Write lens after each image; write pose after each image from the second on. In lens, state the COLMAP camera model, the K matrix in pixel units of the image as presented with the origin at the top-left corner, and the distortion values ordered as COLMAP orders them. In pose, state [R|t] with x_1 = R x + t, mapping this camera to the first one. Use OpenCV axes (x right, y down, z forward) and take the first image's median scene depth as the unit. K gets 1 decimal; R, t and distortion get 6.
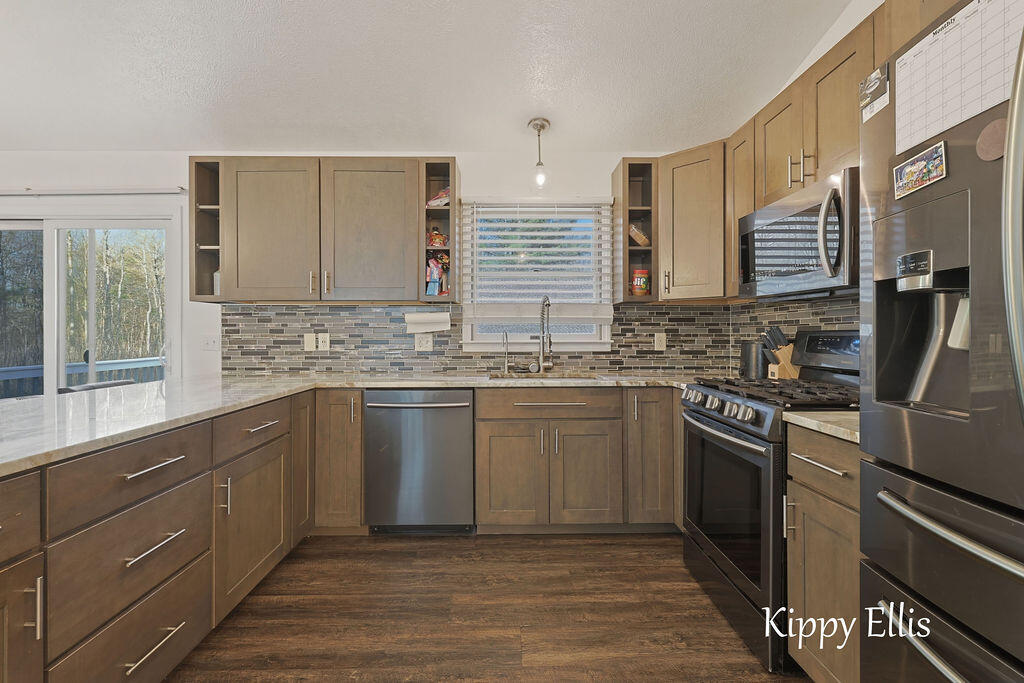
lens RADIAL K [[462.9, 0, 513.0], [0, 462.9, 330.9], [0, 0, 1]] dist [-0.002380, 0.000674]
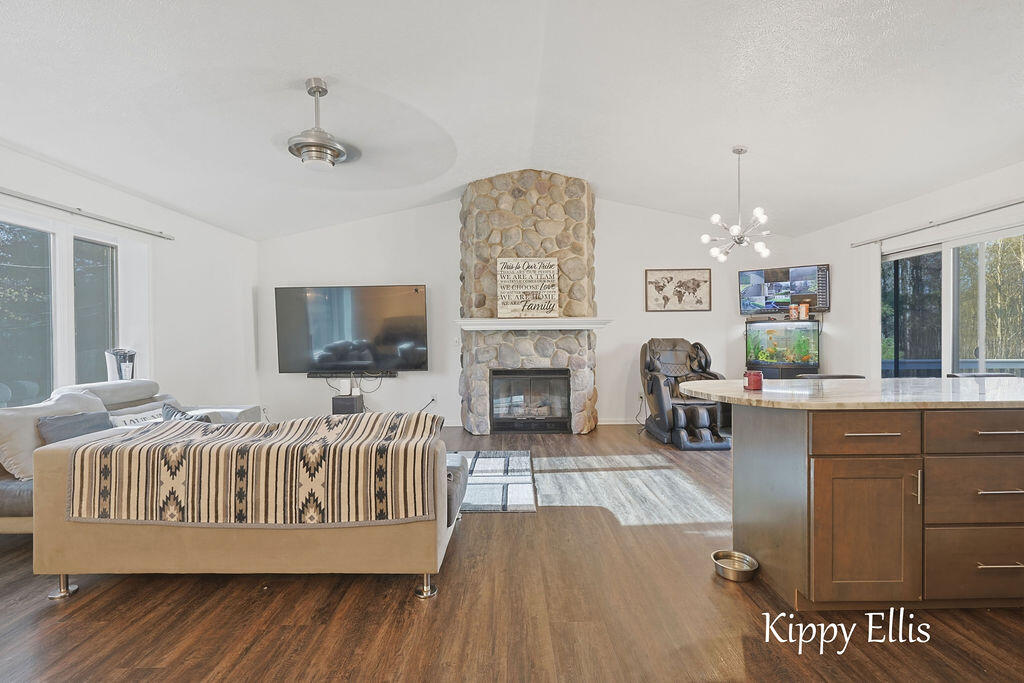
lens RADIAL K [[462.9, 0, 513.0], [0, 462.9, 330.9], [0, 0, 1]] dist [-0.002380, 0.000674]
pose [[0.012607, 0.003229, -0.999915, 0.333823], [0.001444, 0.999994, 0.003247, -0.005479], [0.999919, -0.001484, 0.012602, -0.267384]]
